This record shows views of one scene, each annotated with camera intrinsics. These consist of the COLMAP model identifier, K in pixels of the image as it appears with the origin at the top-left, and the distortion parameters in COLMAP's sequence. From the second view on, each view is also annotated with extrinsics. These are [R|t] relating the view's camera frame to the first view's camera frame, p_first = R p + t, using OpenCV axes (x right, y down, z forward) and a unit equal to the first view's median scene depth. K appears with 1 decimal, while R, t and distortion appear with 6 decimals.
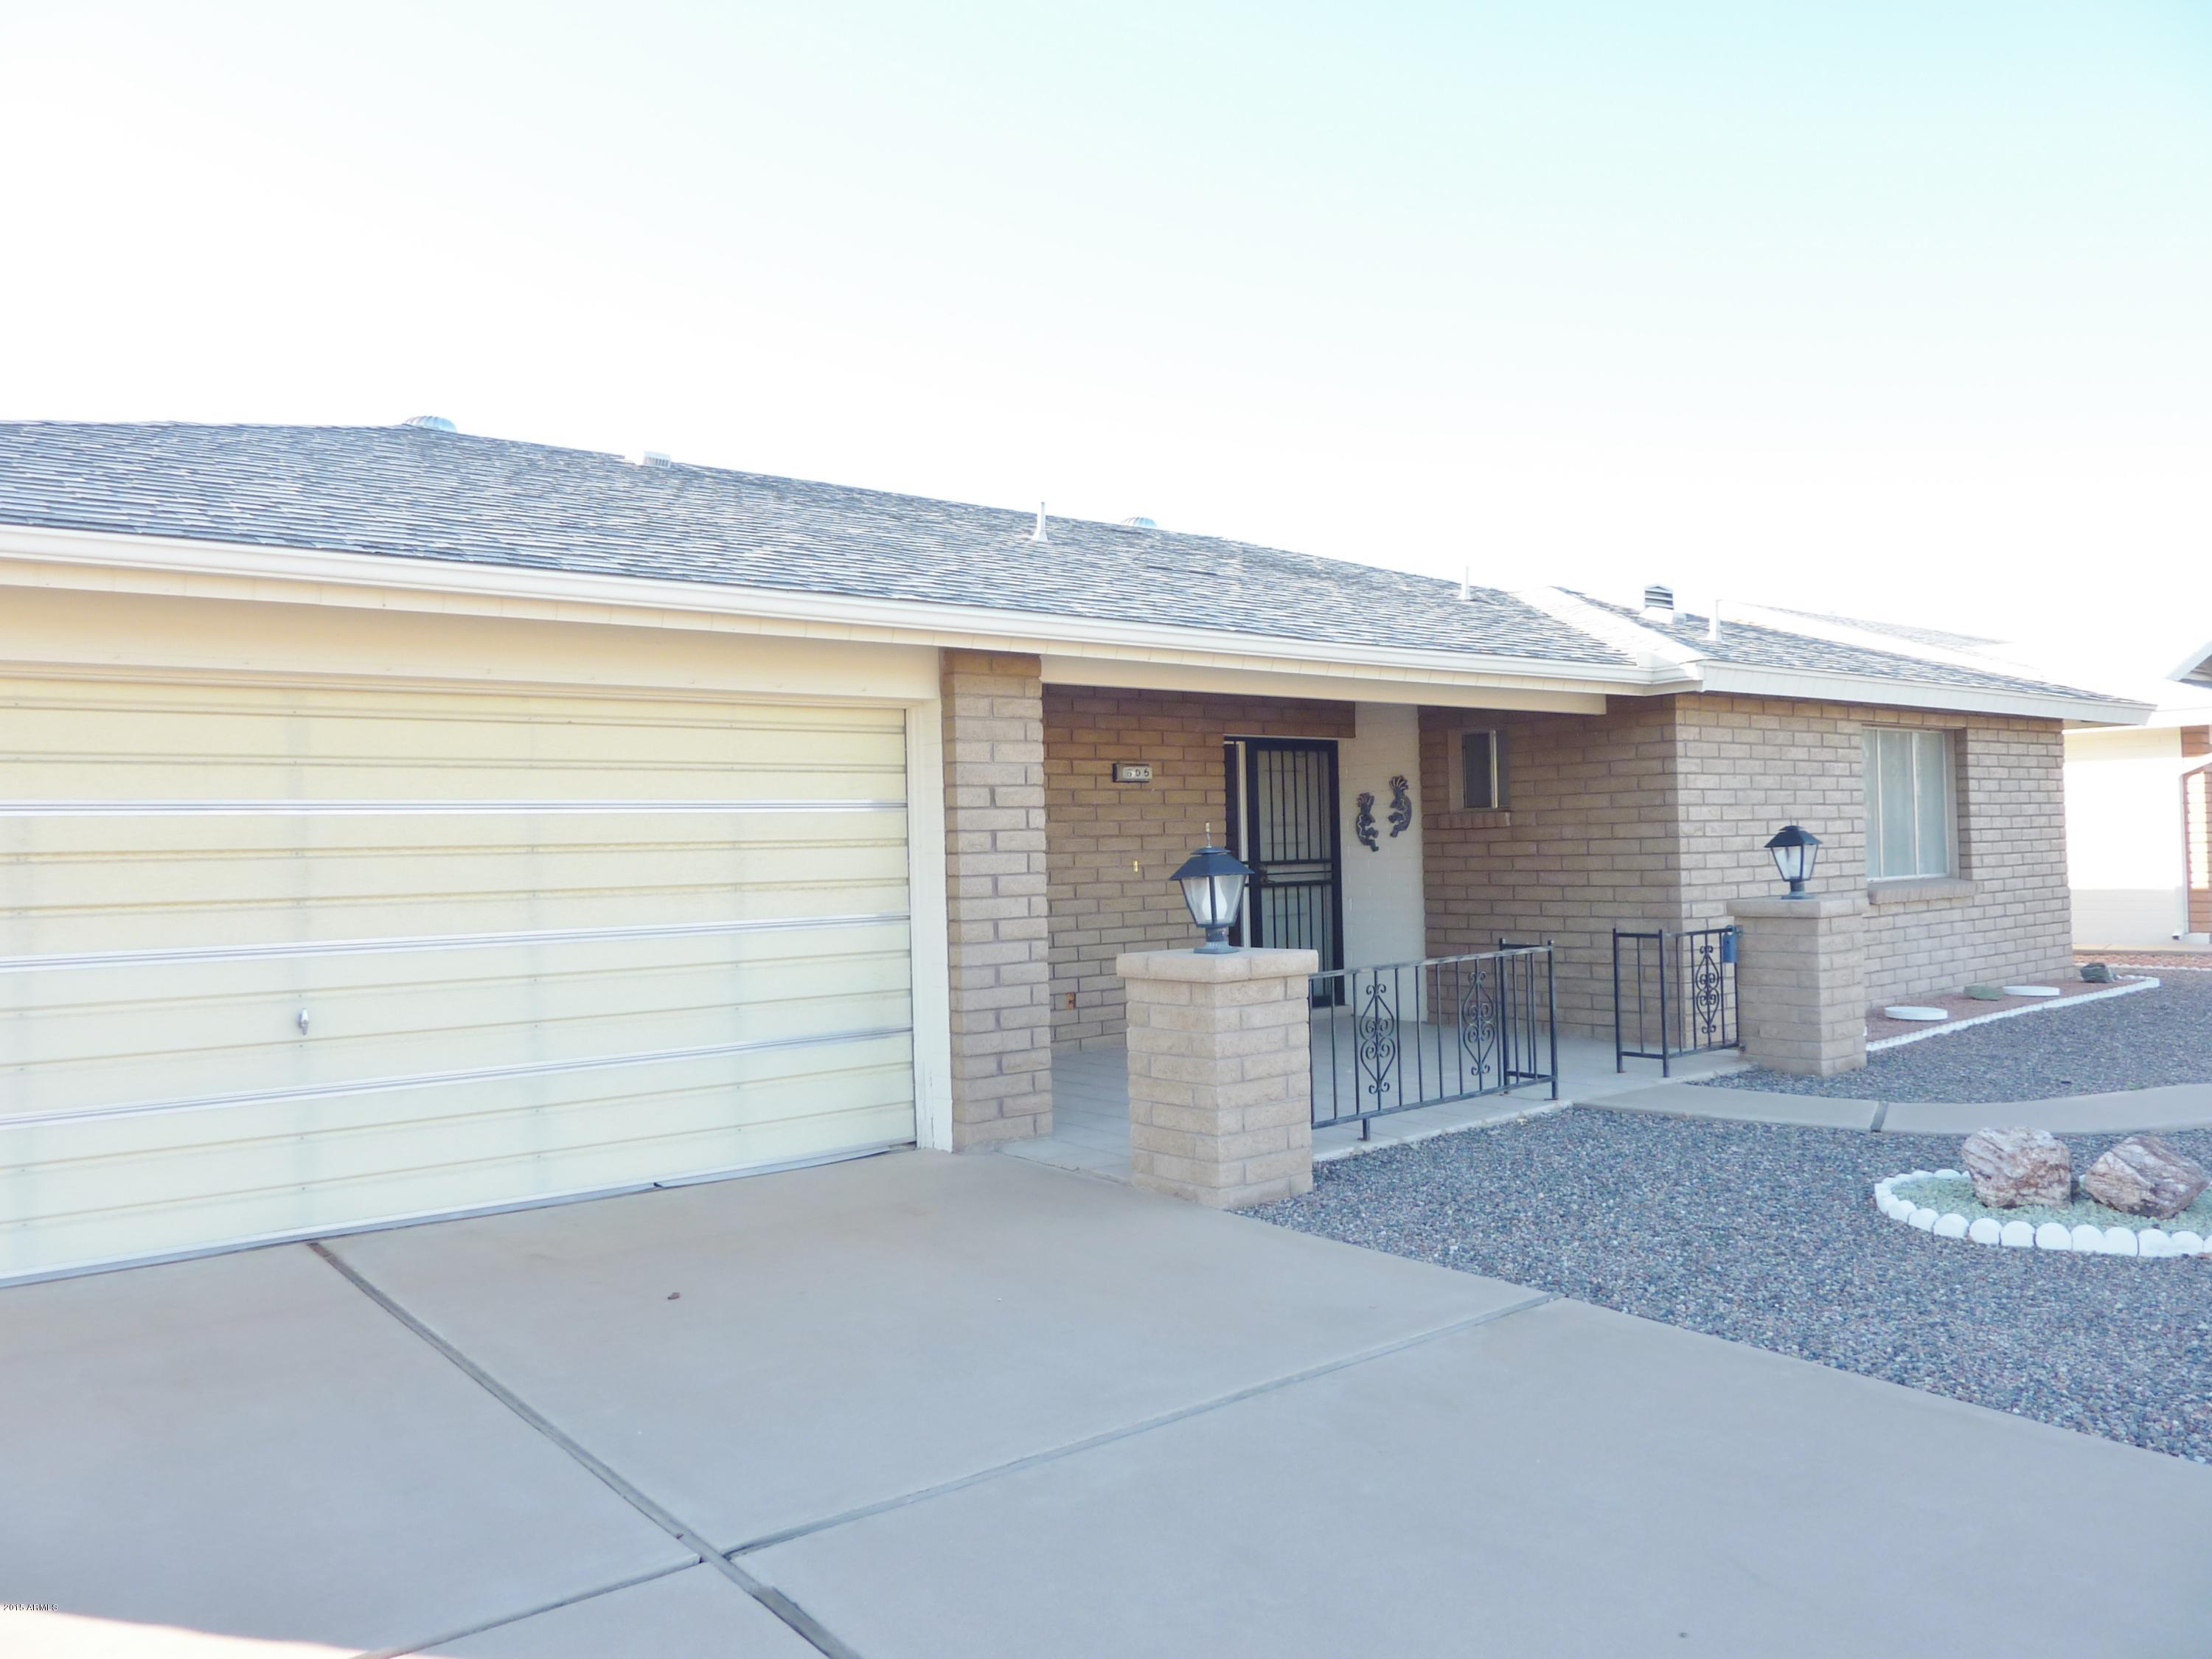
lens RADIAL K [[1672.8, 0, 1097.4], [0, 1672.8, 814.5], [0, 0, 1]] dist [-0.026686, -0.005061]
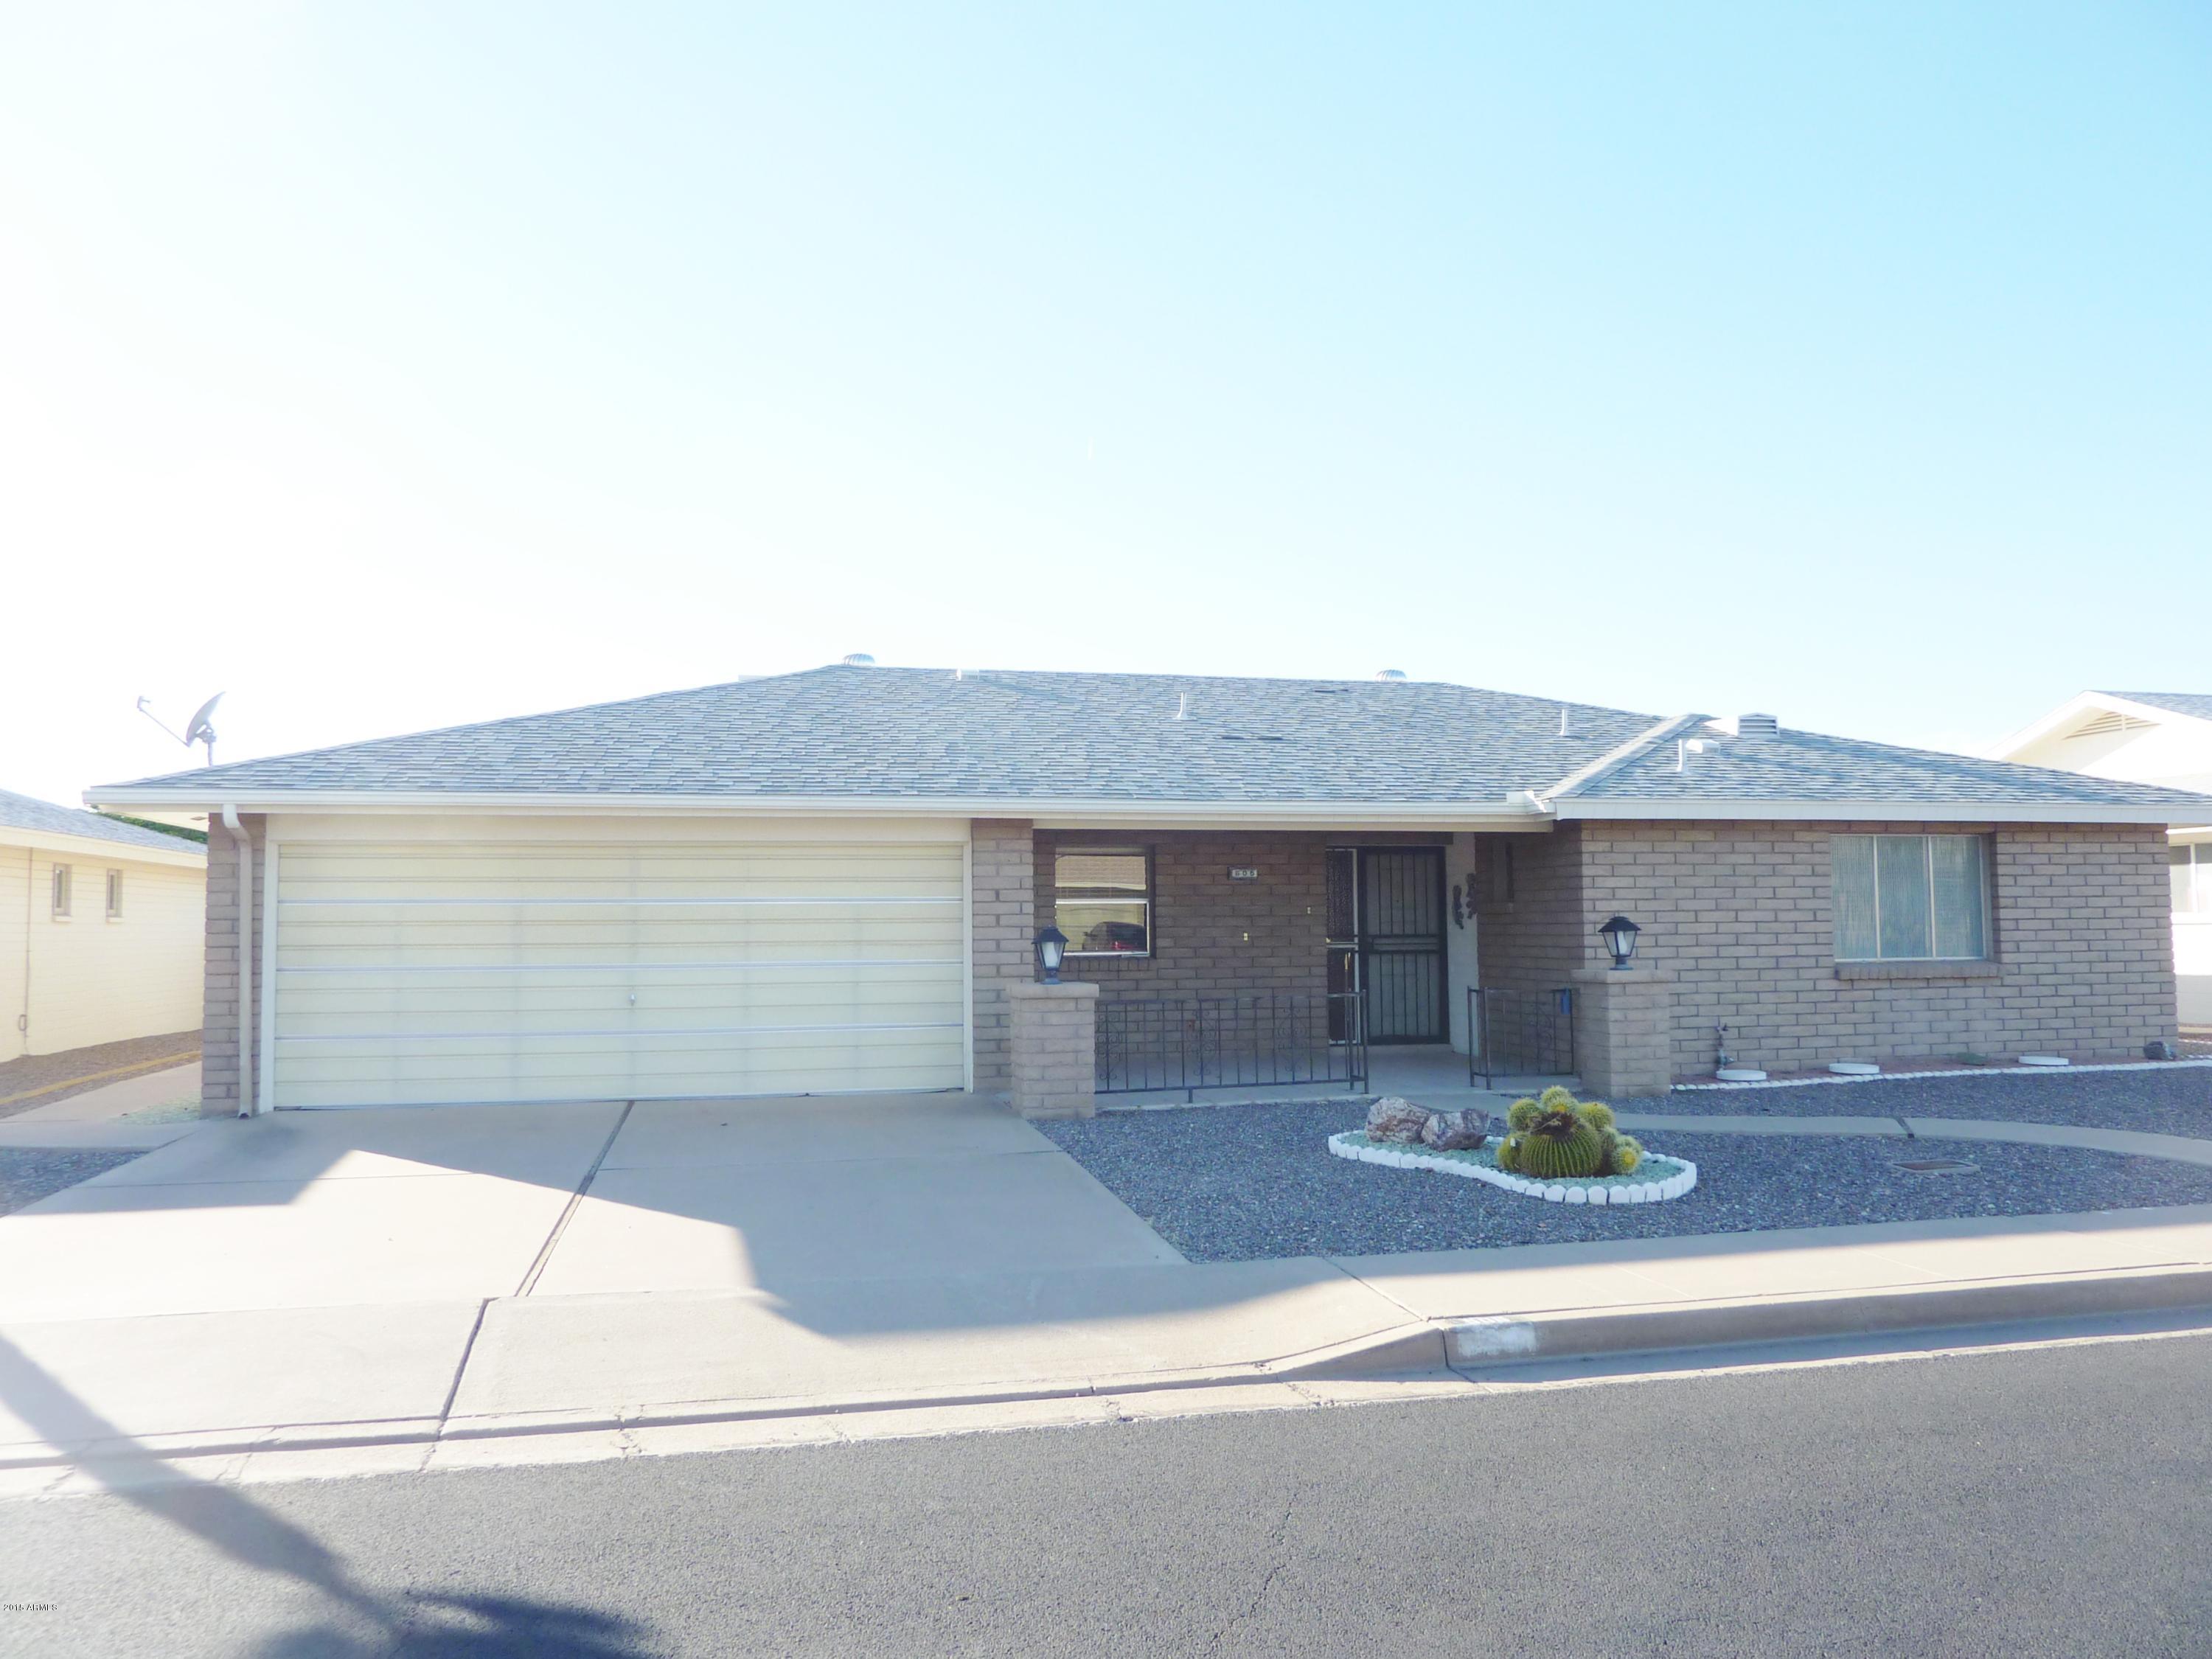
lens RADIAL K [[1672.8, 0, 1097.4], [0, 1672.8, 814.5], [0, 0, 1]] dist [-0.026686, -0.005061]
pose [[0.896325, -0.011685, -0.443244, 0.629893], [-0.004995, 0.999323, -0.036445, -0.024891], [0.443370, 0.034881, 0.895660, -0.423871]]
